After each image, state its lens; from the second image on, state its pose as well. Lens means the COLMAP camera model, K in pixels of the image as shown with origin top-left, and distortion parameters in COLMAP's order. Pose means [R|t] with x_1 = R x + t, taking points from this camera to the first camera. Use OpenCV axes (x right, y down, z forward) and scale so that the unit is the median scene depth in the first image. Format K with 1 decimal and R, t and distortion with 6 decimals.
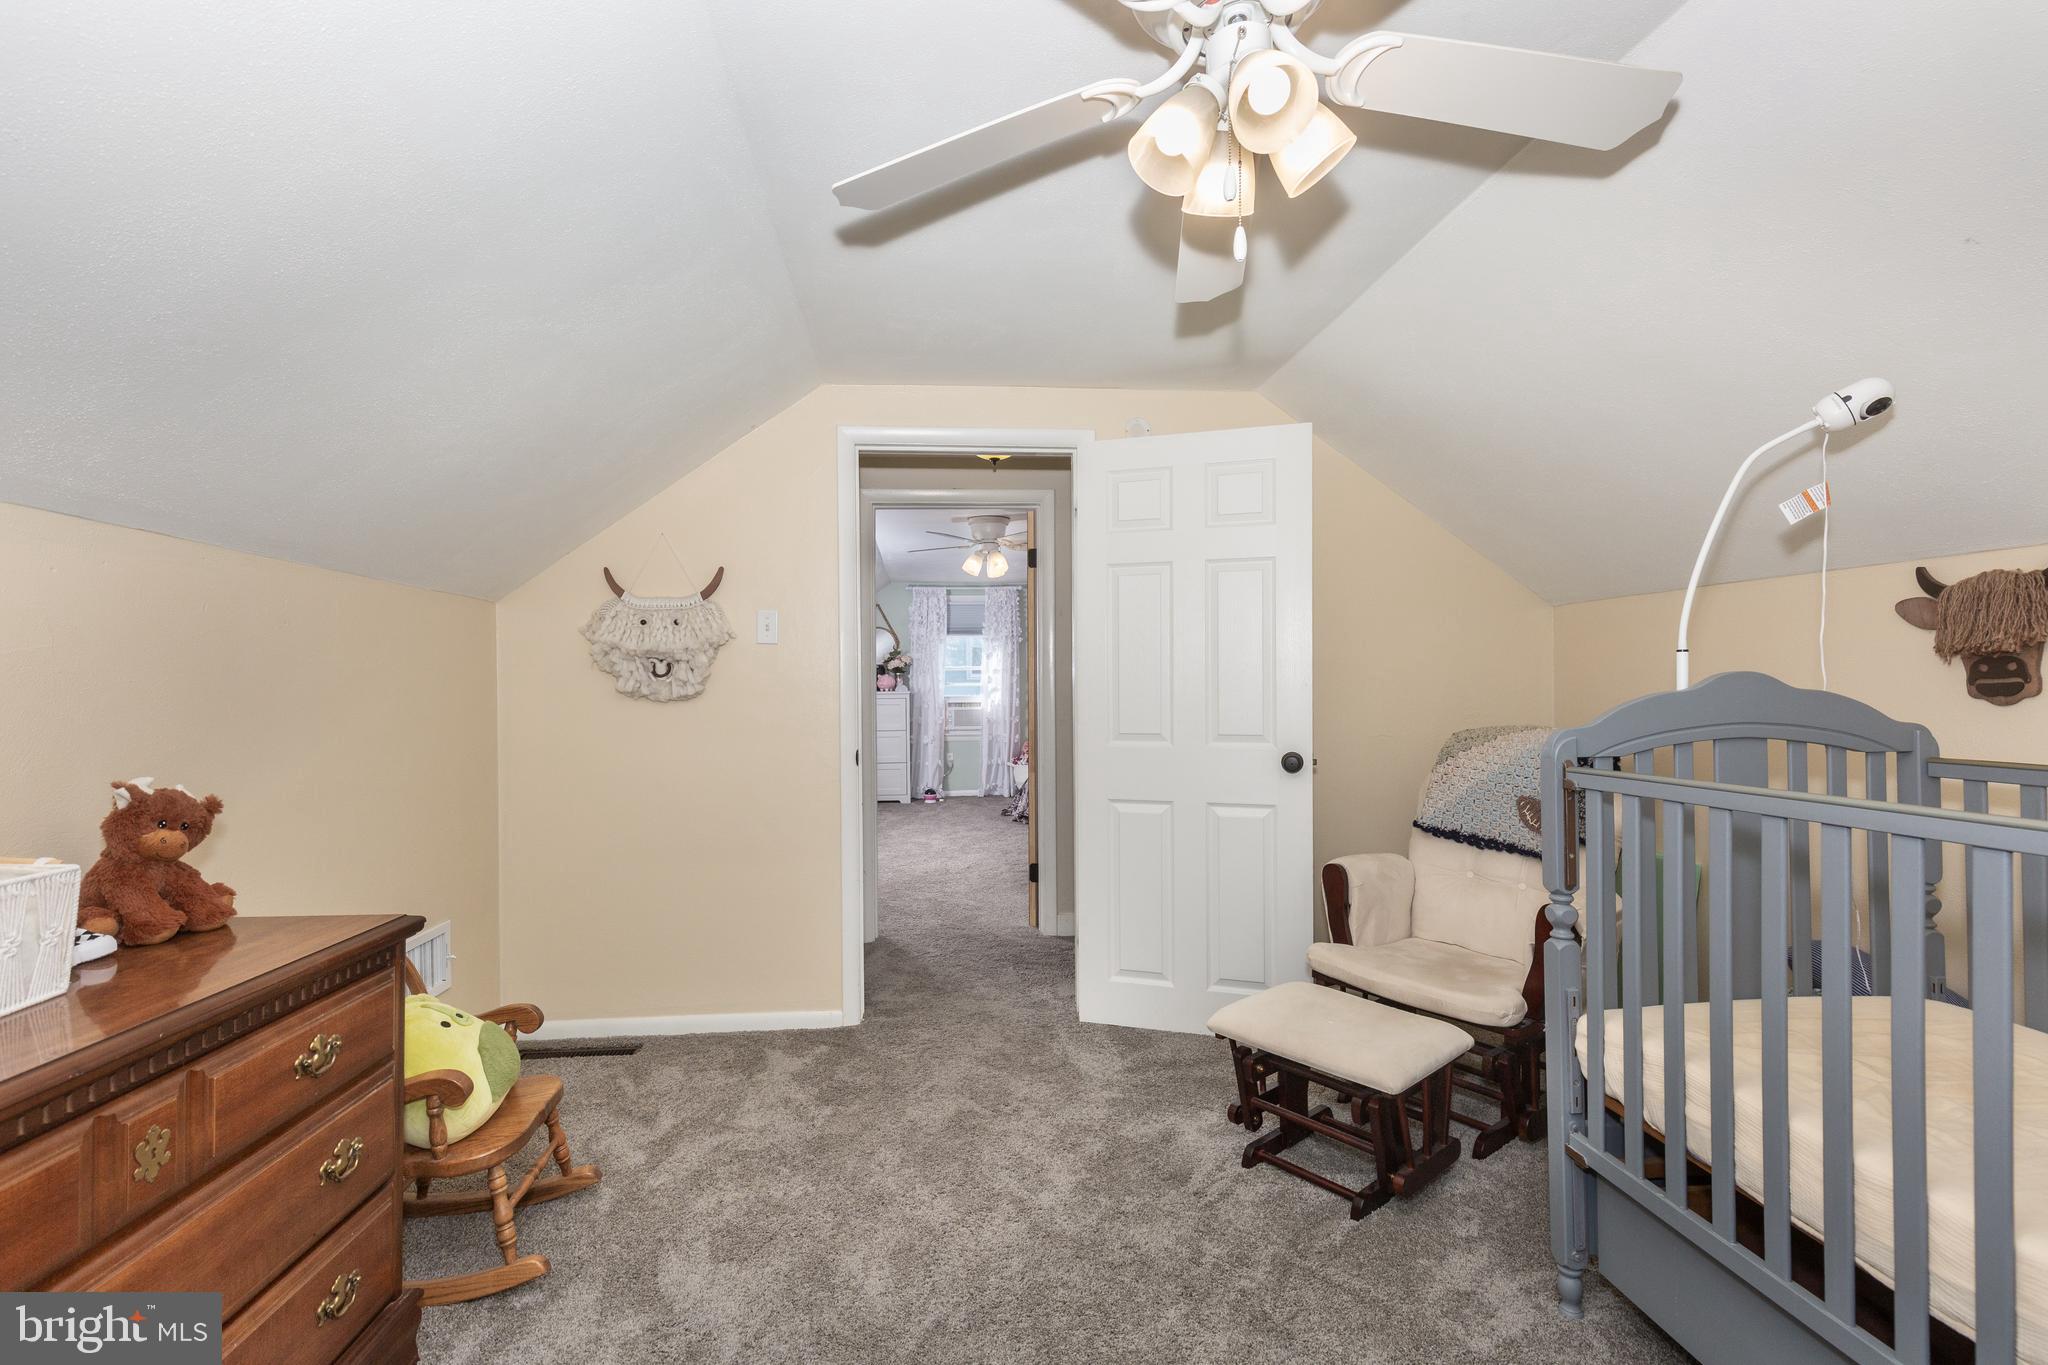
lens RADIAL K [[933.1, 0, 1024.0], [0, 933.1, 682.5], [0, 0, 1]] dist [0.012305, -0.000191]
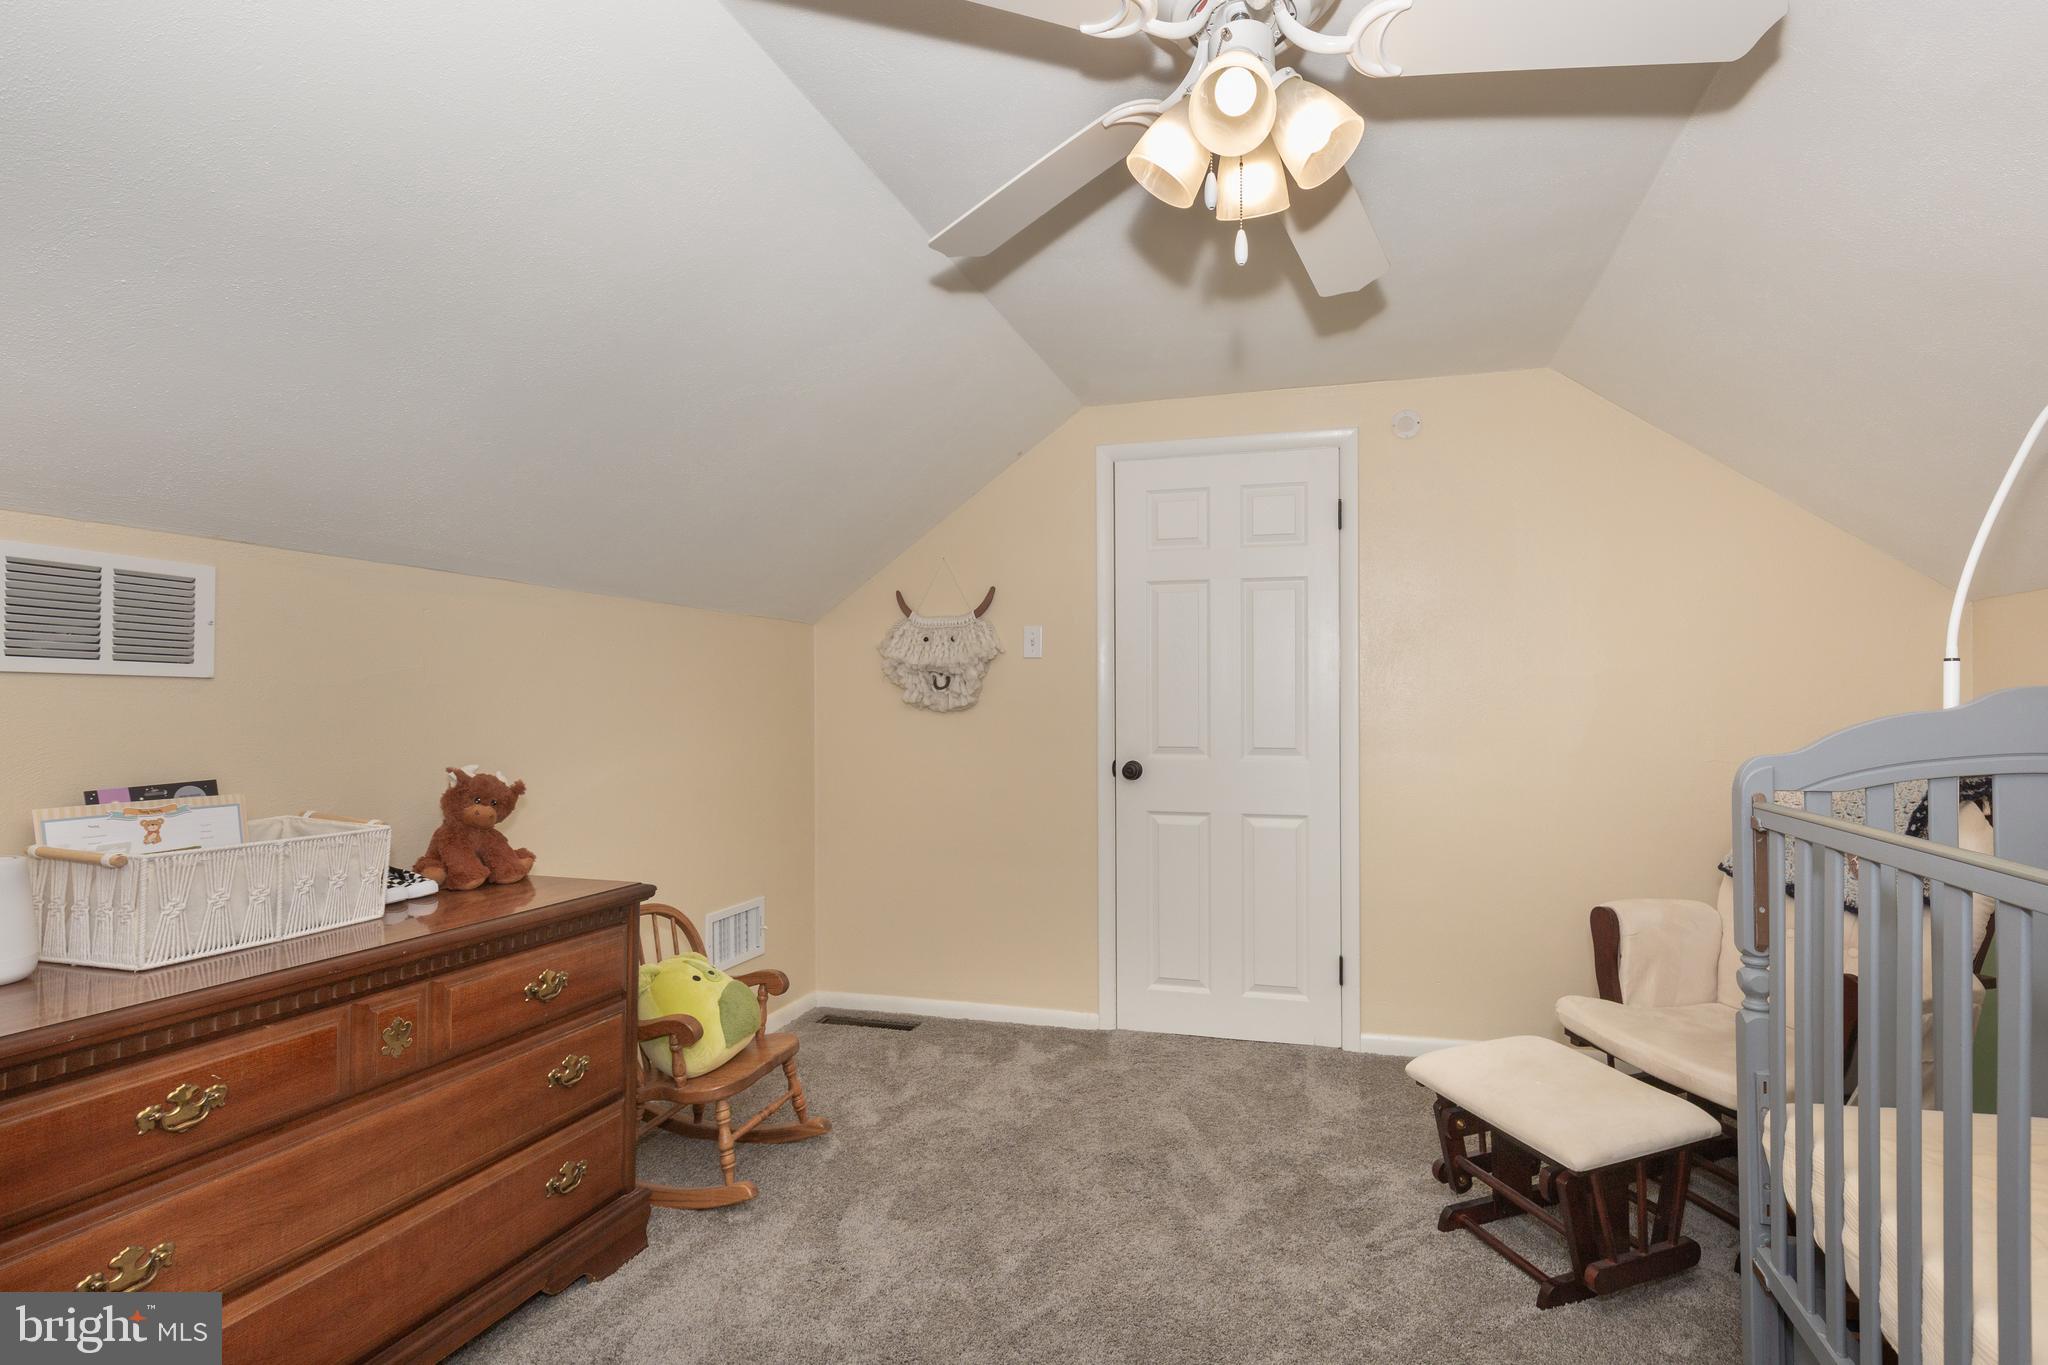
lens RADIAL K [[933.0, 0, 1024.4], [0, 933.0, 691.0], [0, 0, 1]] dist [0.009534, -0.000218]
pose [[0.944443, 0.002494, -0.328667, 0.188341], [-0.003817, 0.999987, -0.003379, -0.001807], [0.328654, 0.004446, 0.944440, 0.005389]]
